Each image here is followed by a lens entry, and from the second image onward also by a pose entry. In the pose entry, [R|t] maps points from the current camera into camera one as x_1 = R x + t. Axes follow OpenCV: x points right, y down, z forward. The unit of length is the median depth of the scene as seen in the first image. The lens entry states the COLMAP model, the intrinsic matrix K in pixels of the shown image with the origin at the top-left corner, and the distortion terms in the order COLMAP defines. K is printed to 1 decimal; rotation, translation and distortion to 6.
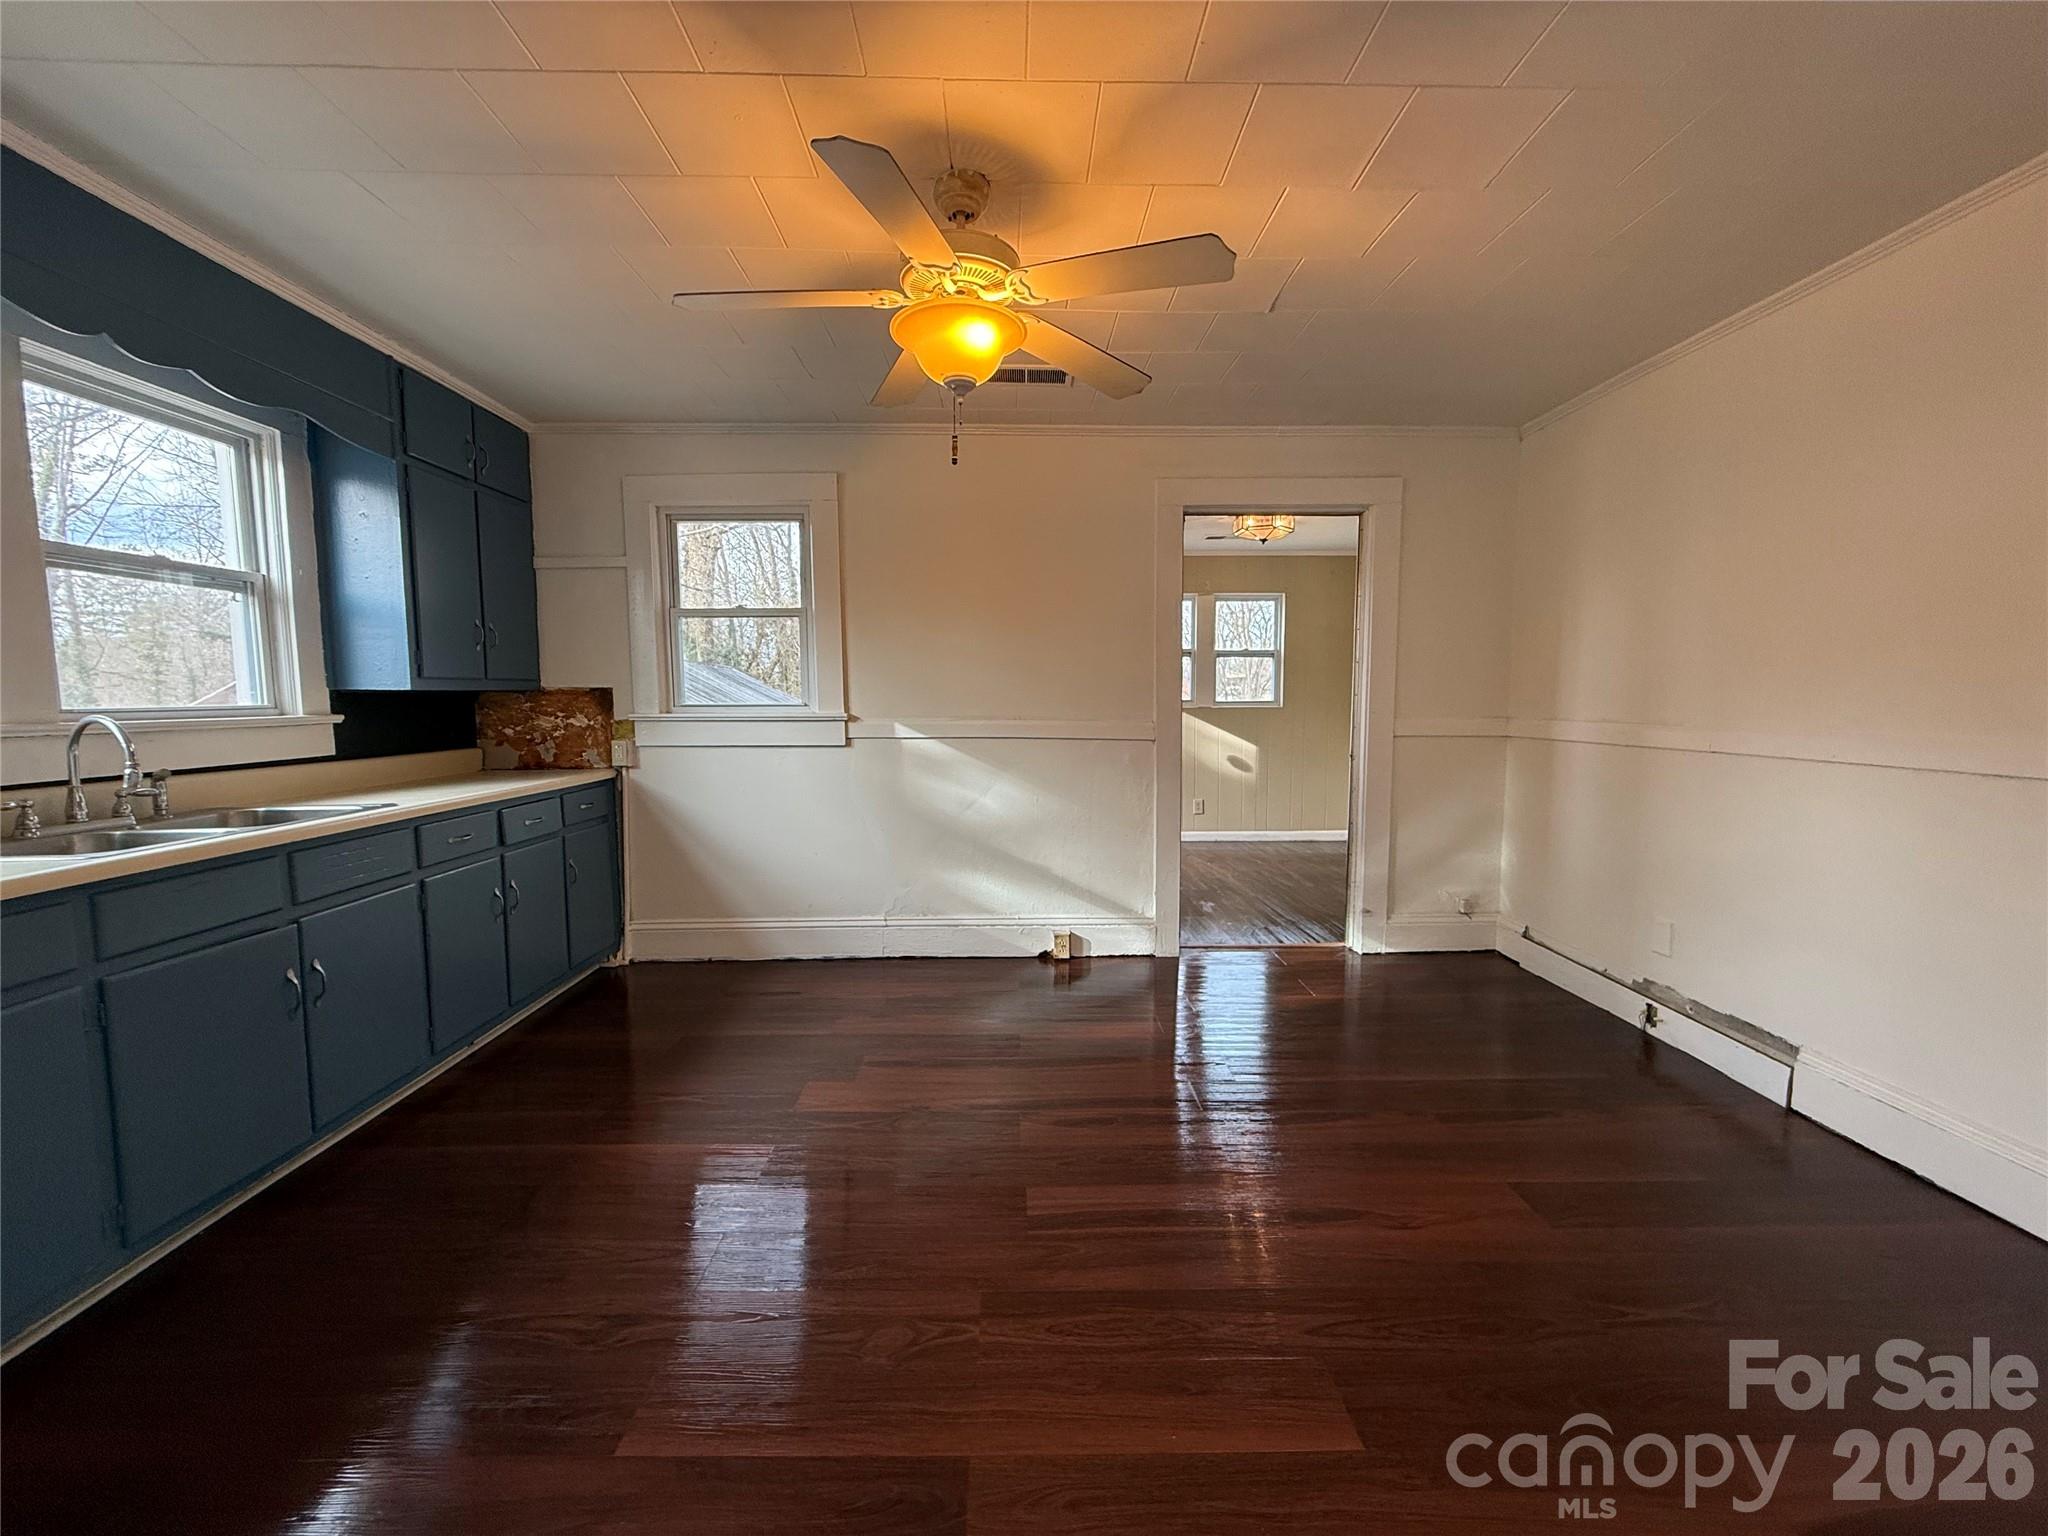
lens RADIAL K [[813.0, 0, 1019.1], [0, 813.0, 770.9], [0, 0, 1]] dist [-0.001180, 0.000183]
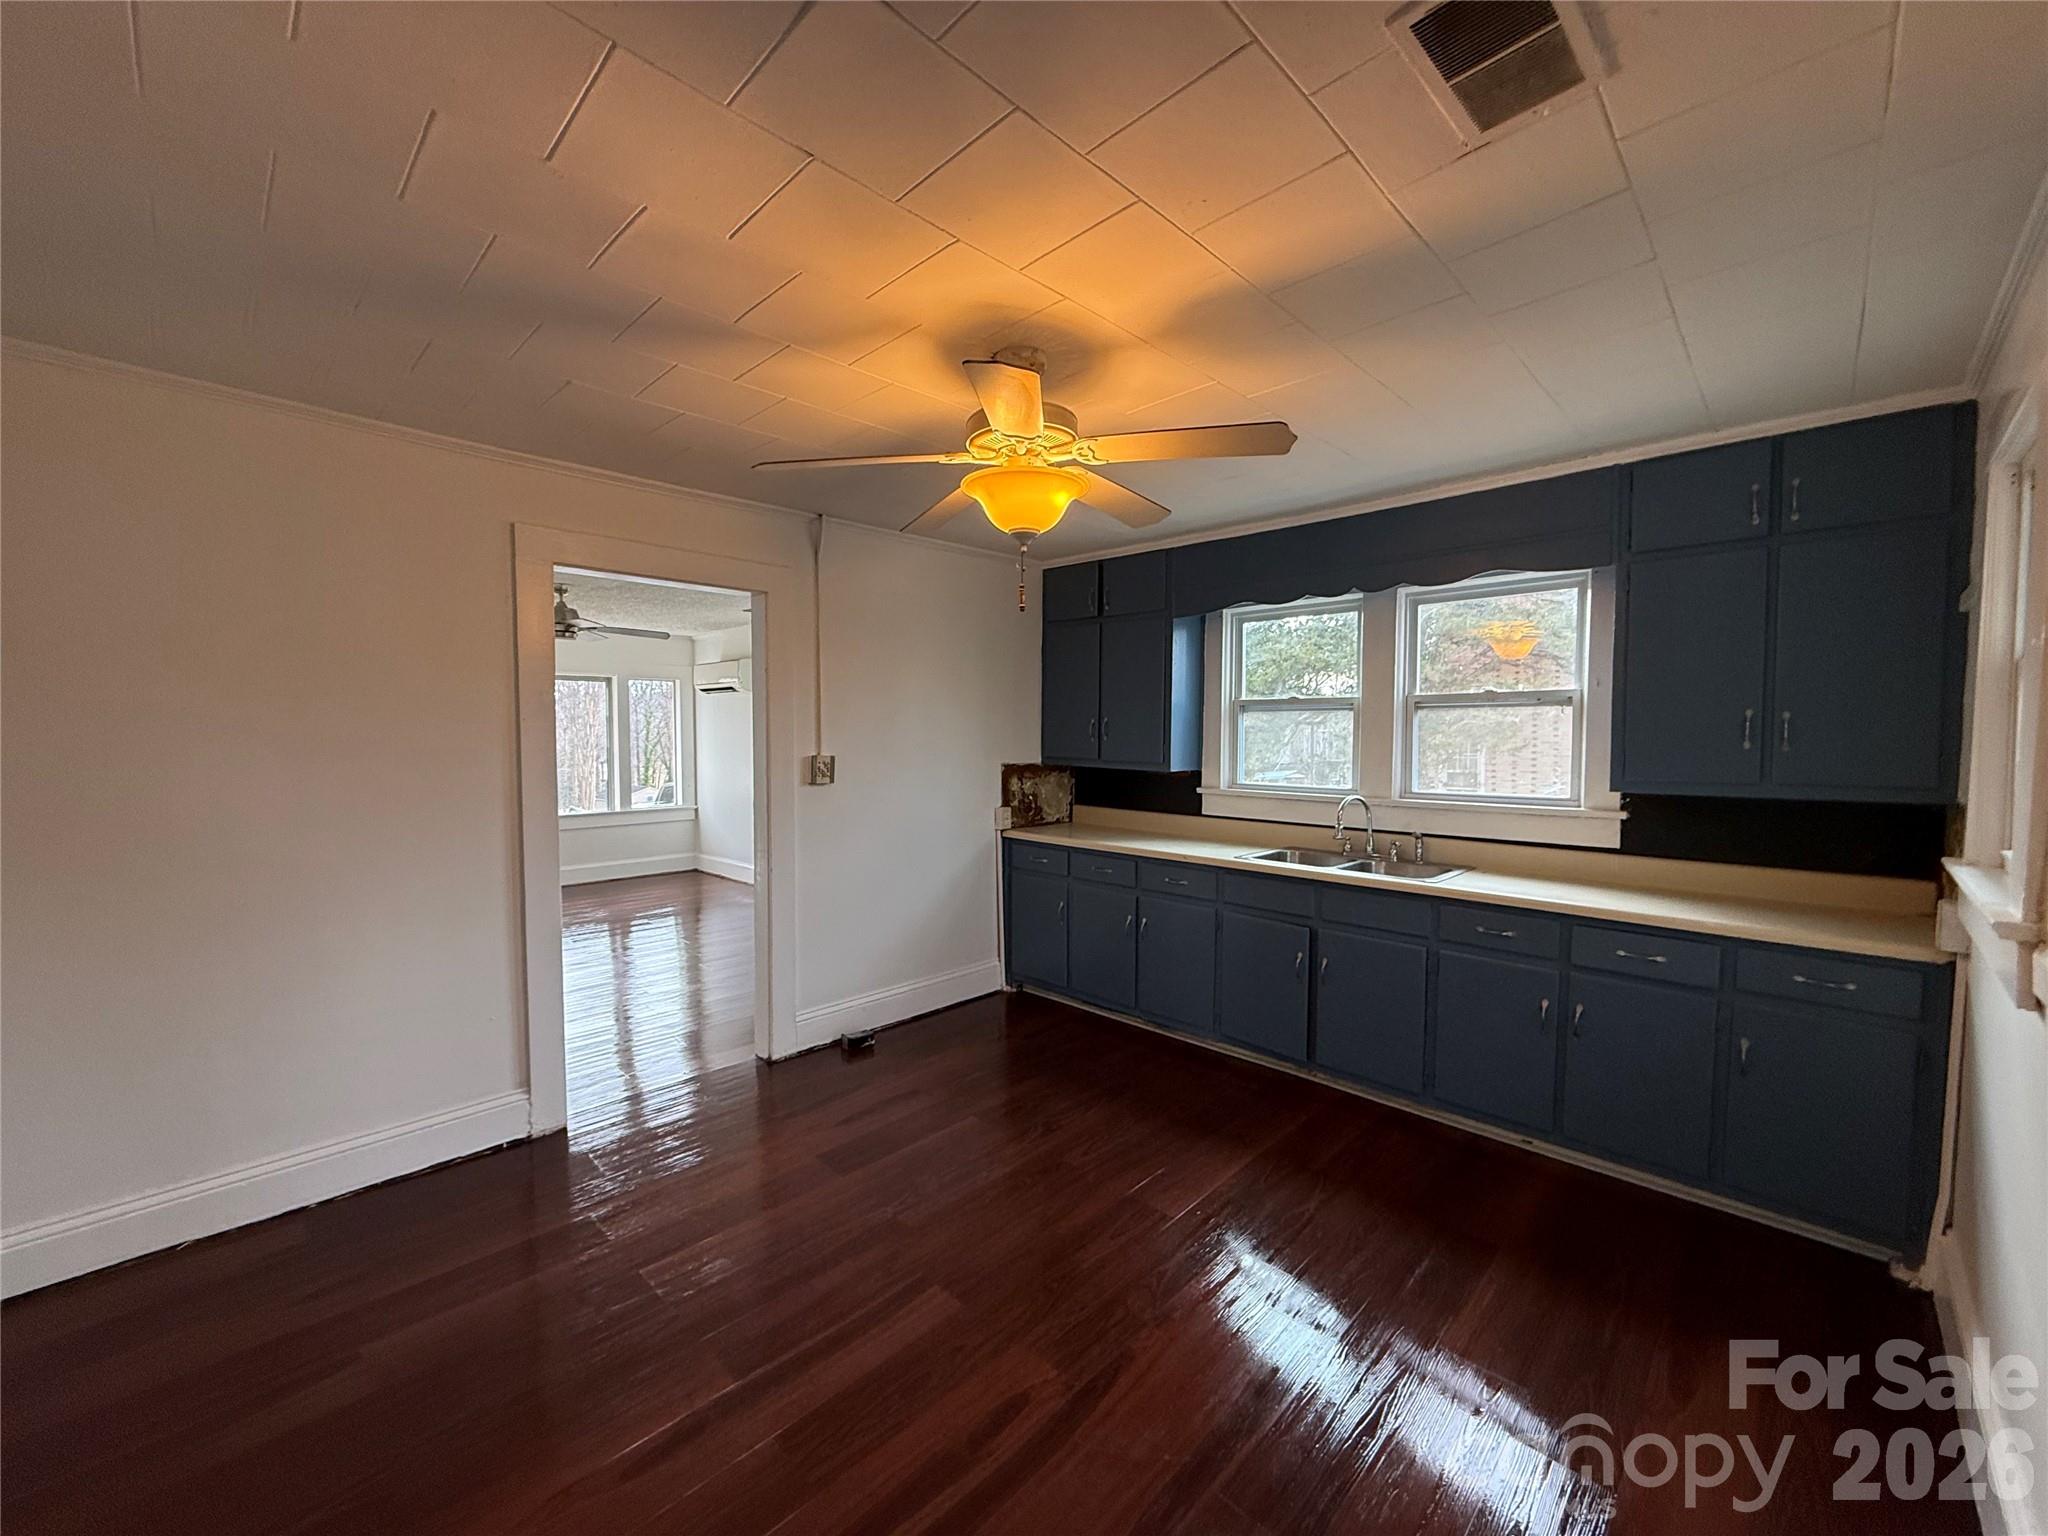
lens RADIAL K [[813.0, 0, 1019.1], [0, 813.0, 770.9], [0, 0, 1]] dist [-0.001180, 0.000183]
pose [[-0.713714, 0.035749, -0.699524, 0.358878], [-0.062822, 0.991405, 0.114761, -0.151322], [0.697614, 0.125852, -0.705334, 0.931582]]
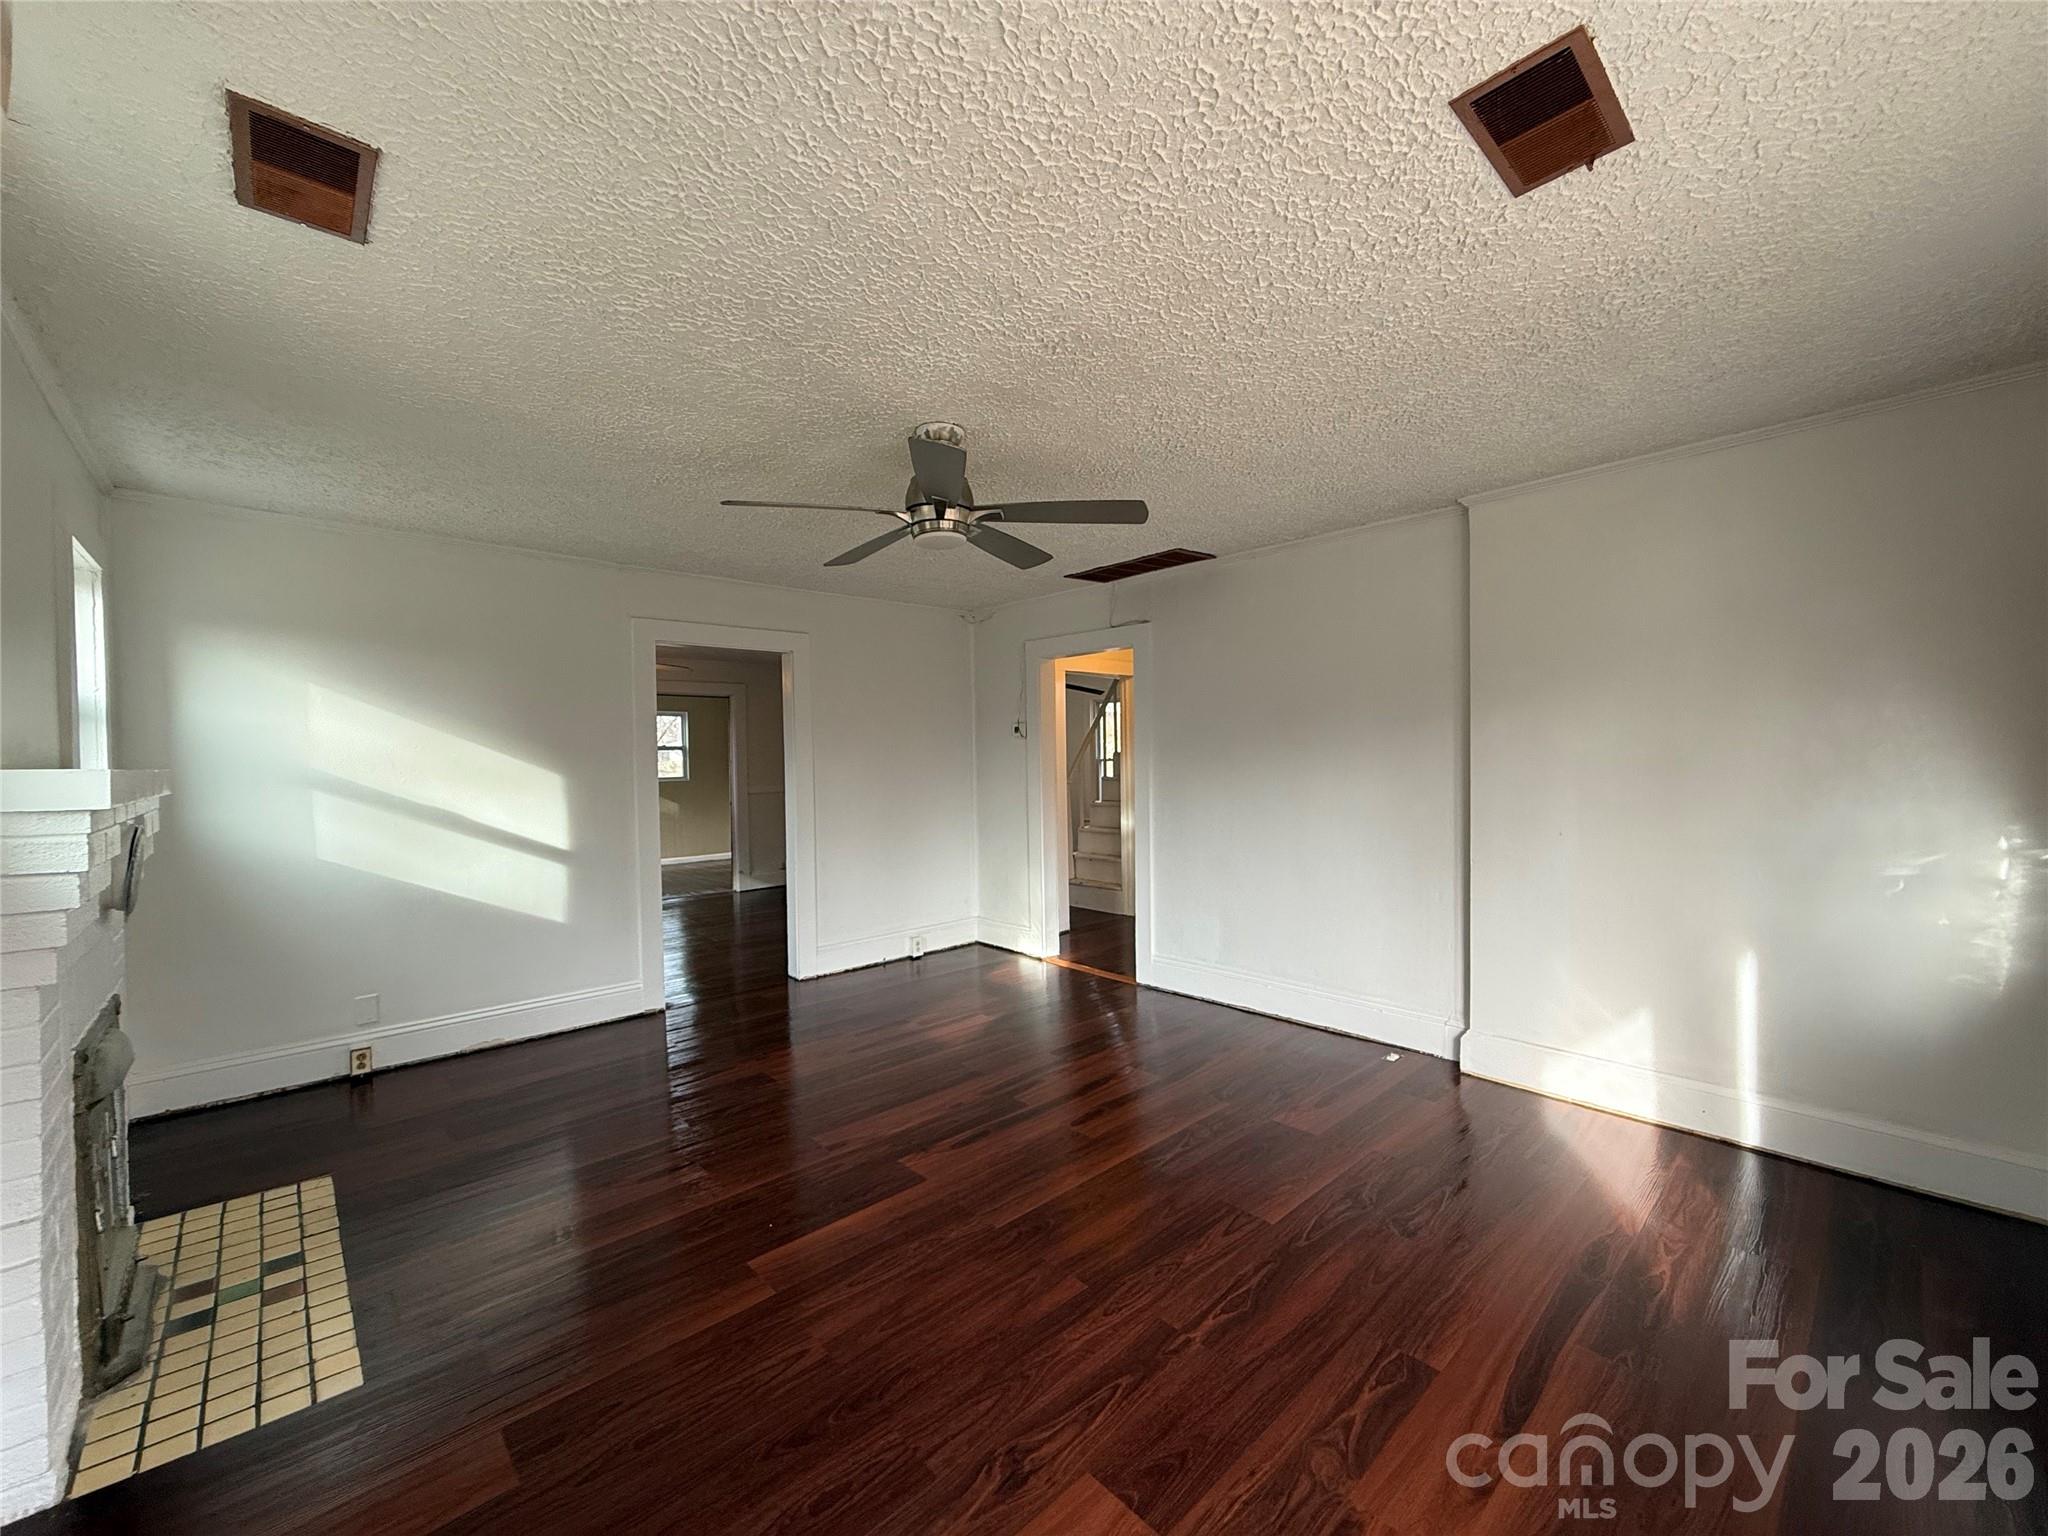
lens RADIAL K [[813.0, 0, 1019.1], [0, 813.0, 770.9], [0, 0, 1]] dist [-0.001180, 0.000183]
pose [[0.746044, -0.018751, 0.665632, -0.507913], [0.071508, 0.996079, -0.052087, 0.070790], [-0.662045, 0.086457, 0.744460, -1.253098]]
